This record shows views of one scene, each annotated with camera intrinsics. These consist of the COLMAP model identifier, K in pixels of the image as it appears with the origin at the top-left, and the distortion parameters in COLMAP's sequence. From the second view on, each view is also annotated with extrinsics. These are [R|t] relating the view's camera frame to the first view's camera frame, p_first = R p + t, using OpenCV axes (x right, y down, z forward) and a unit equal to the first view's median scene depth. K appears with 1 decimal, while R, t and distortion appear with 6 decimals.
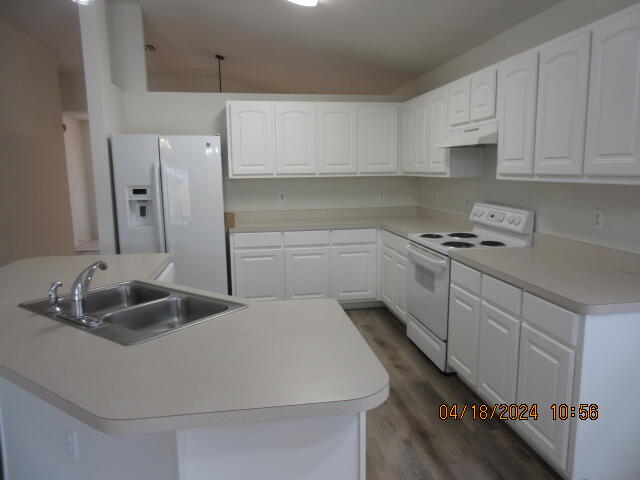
lens RADIAL K [[486.1, 0, 317.8], [0, 486.1, 247.9], [0, 0, 1]] dist [0.002583, 0.002755]
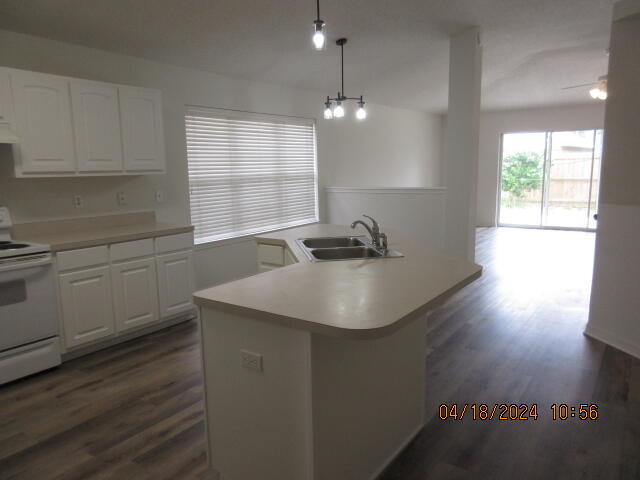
lens RADIAL K [[479.2, 0, 338.9], [0, 479.2, 242.4], [0, 0, 1]] dist [0.001942, 0.004868]
pose [[-0.753518, -0.086822, 0.651669, -0.814621], [0.122755, 0.955228, 0.269205, -0.190141], [-0.645865, 0.282847, -0.709124, 1.252043]]
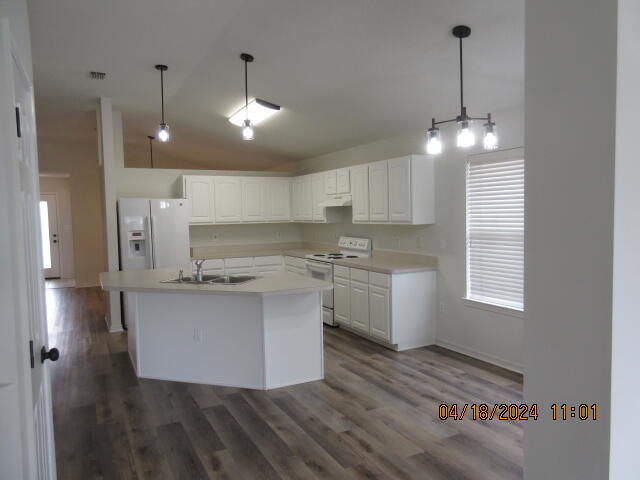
lens RADIAL K [[486.1, 0, 317.8], [0, 486.1, 247.9], [0, 0, 1]] dist [0.002583, 0.002755]
pose [[0.952828, -0.026432, 0.302358, -0.349011], [0.055285, 0.994649, -0.087270, 0.116106], [-0.298434, 0.099870, 0.949191, -0.783111]]
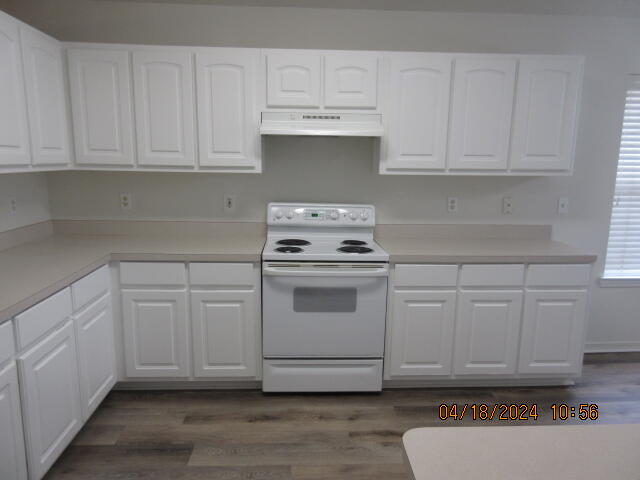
lens RADIAL K [[486.1, 0, 317.8], [0, 486.1, 247.9], [0, 0, 1]] dist [0.002583, 0.002755]
pose [[0.094159, -0.164647, 0.981848, -0.580240], [0.148658, 0.977498, 0.149661, -0.151426], [-0.984396, 0.131867, 0.116516, 0.966722]]
